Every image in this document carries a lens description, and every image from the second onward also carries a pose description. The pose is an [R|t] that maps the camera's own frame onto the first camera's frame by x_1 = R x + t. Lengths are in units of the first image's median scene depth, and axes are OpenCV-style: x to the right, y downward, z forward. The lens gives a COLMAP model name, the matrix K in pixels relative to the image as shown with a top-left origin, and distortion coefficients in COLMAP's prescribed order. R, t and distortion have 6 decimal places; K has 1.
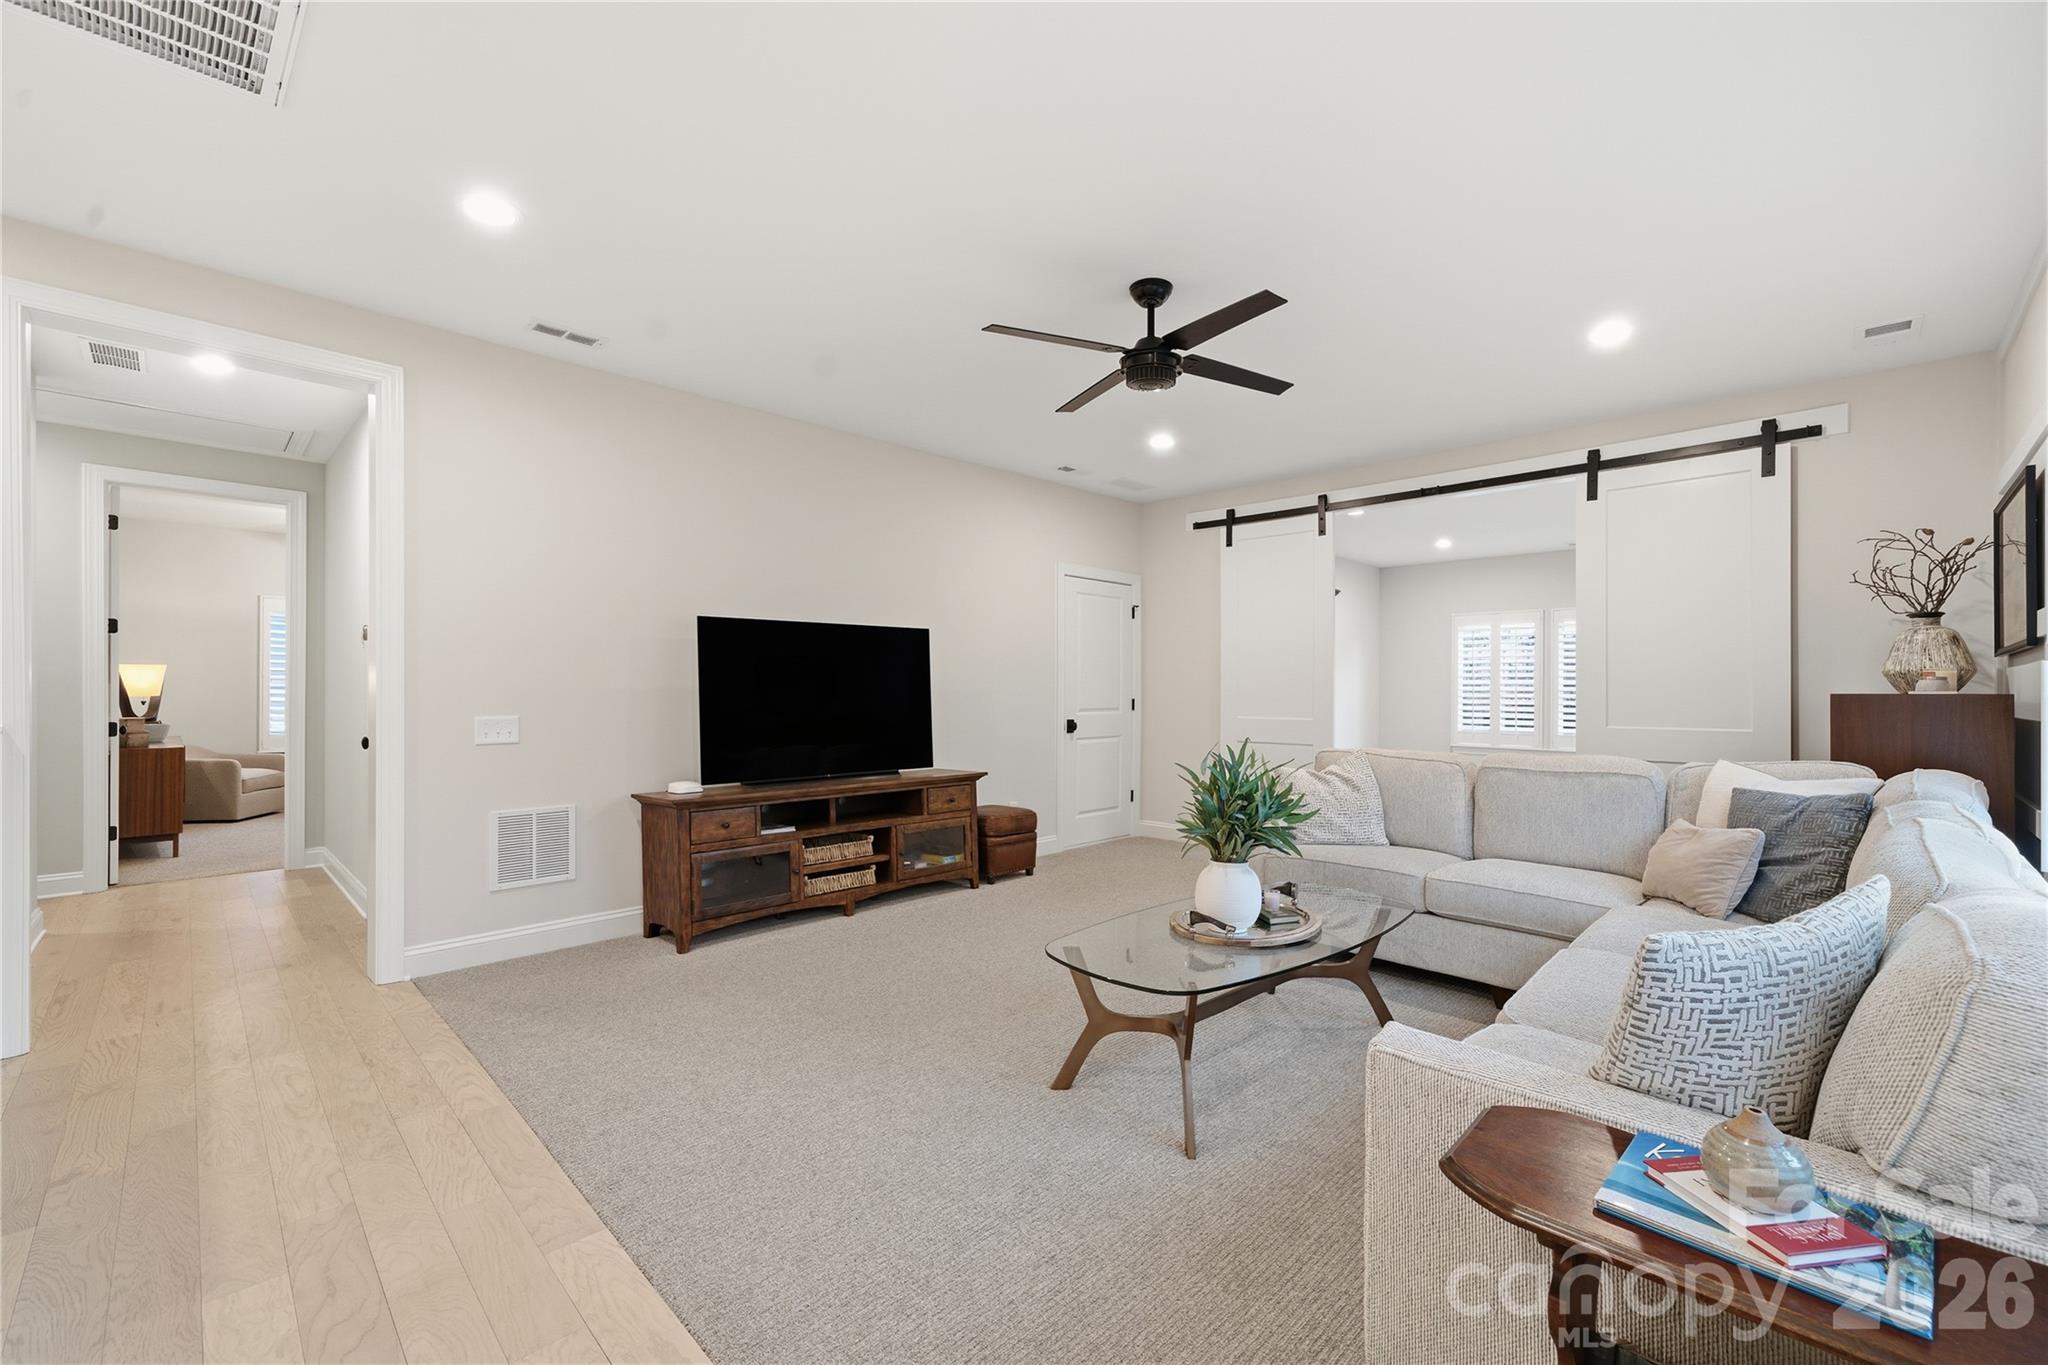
lens RADIAL K [[895.2, 0, 1025.8], [0, 895.2, 686.4], [0, 0, 1]] dist [-0.018375, 0.000101]
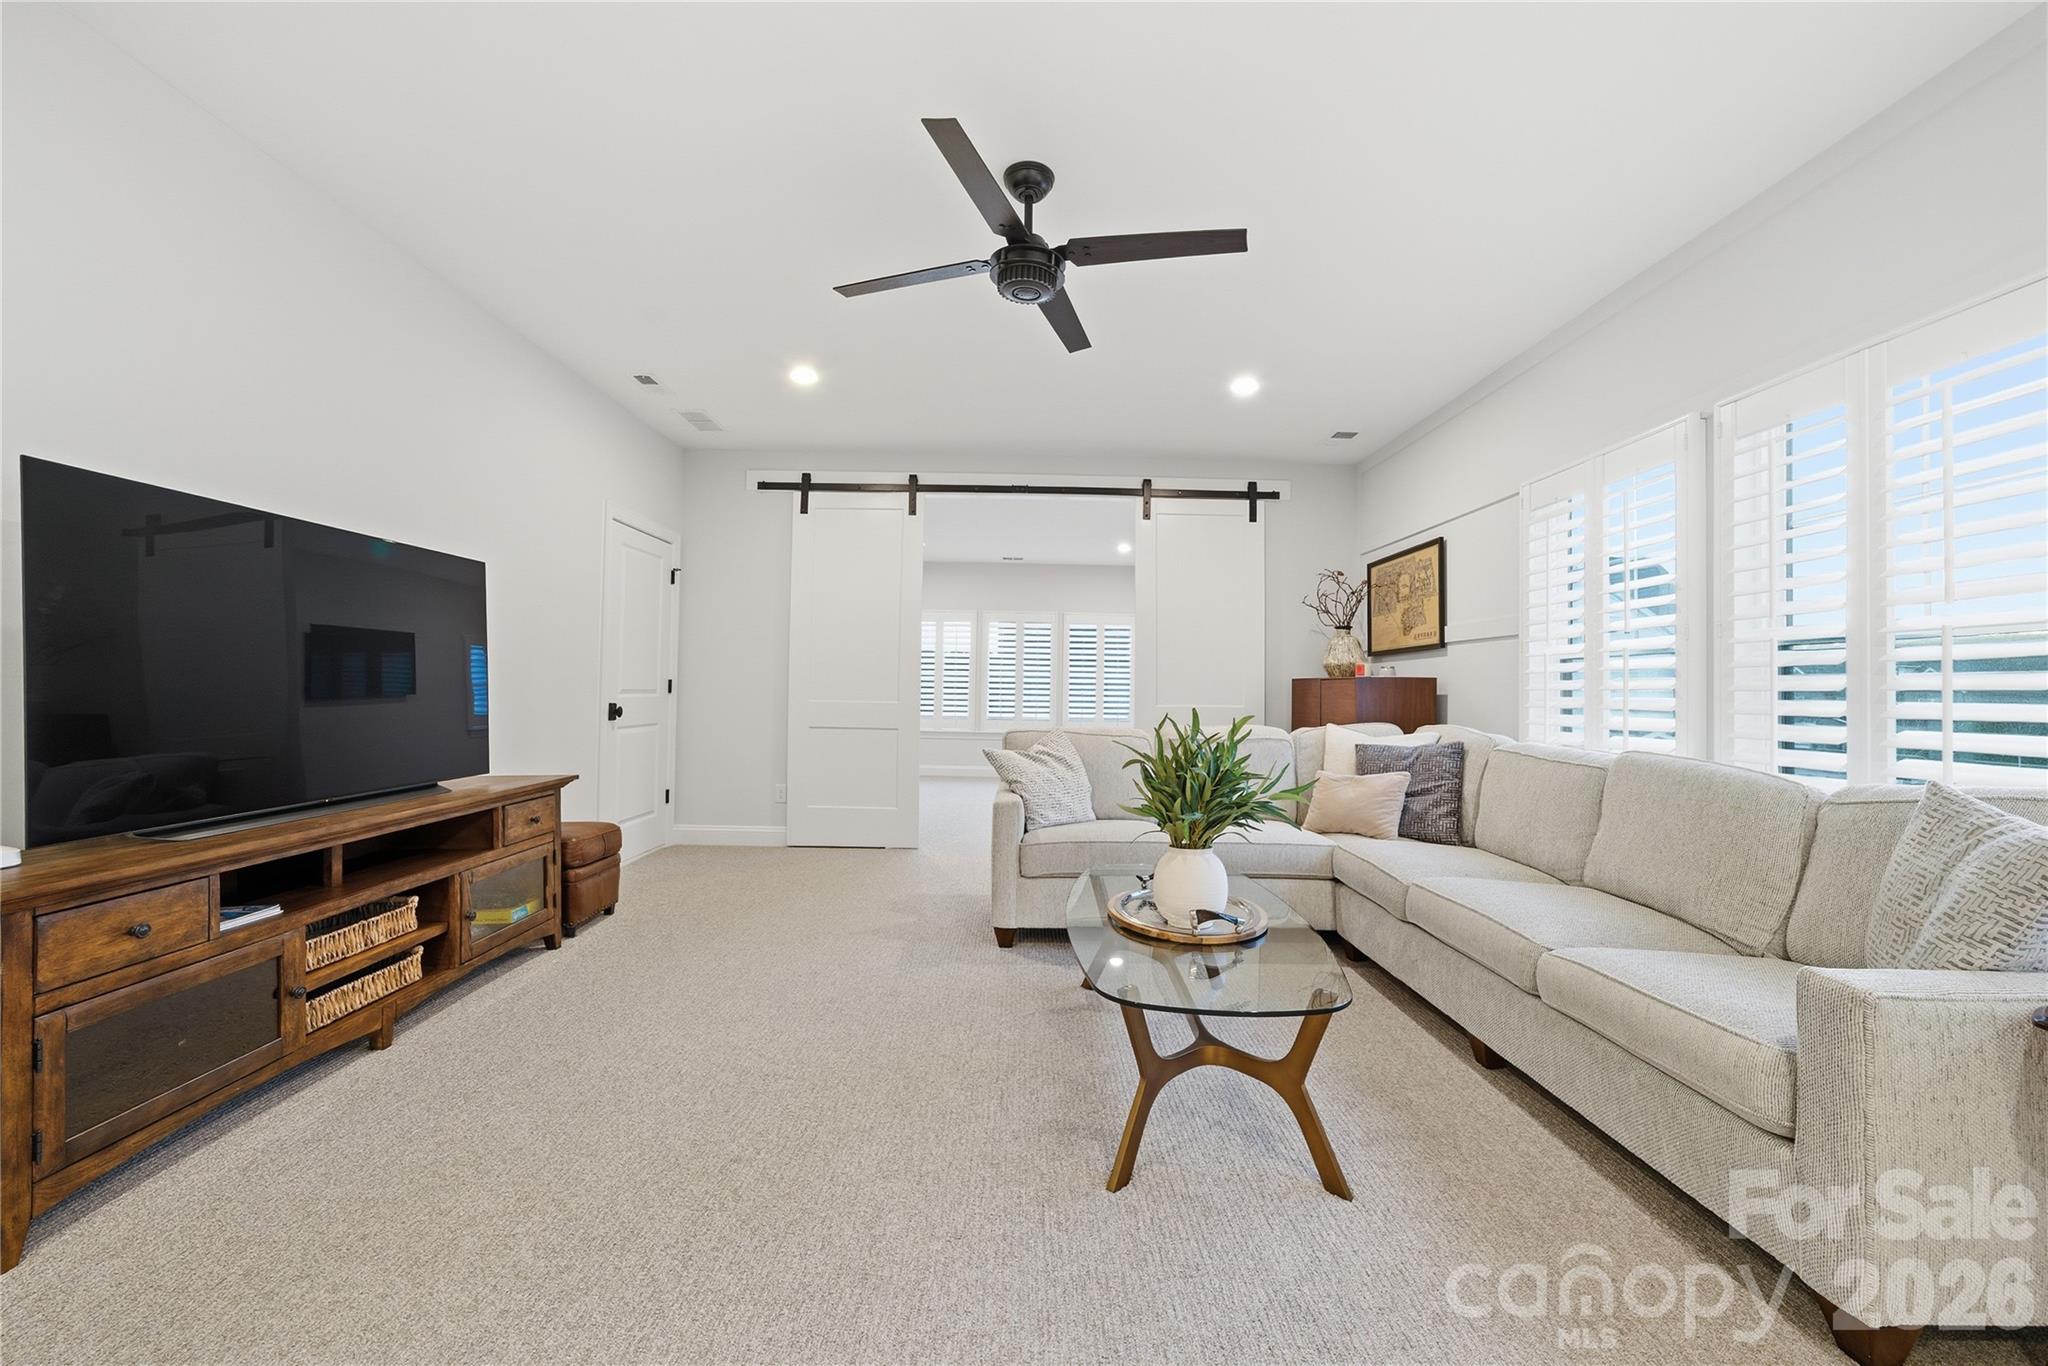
lens RADIAL K [[805.2, 0, 1021.1], [0, 805.2, 678.0], [0, 0, 1]] dist [0.005934, -0.000289]
pose [[0.681199, 0.018840, 0.731856, -0.293556], [-0.014916, 0.999818, -0.011854, 0.024693], [-0.731946, -0.002842, 0.681357, 0.353205]]
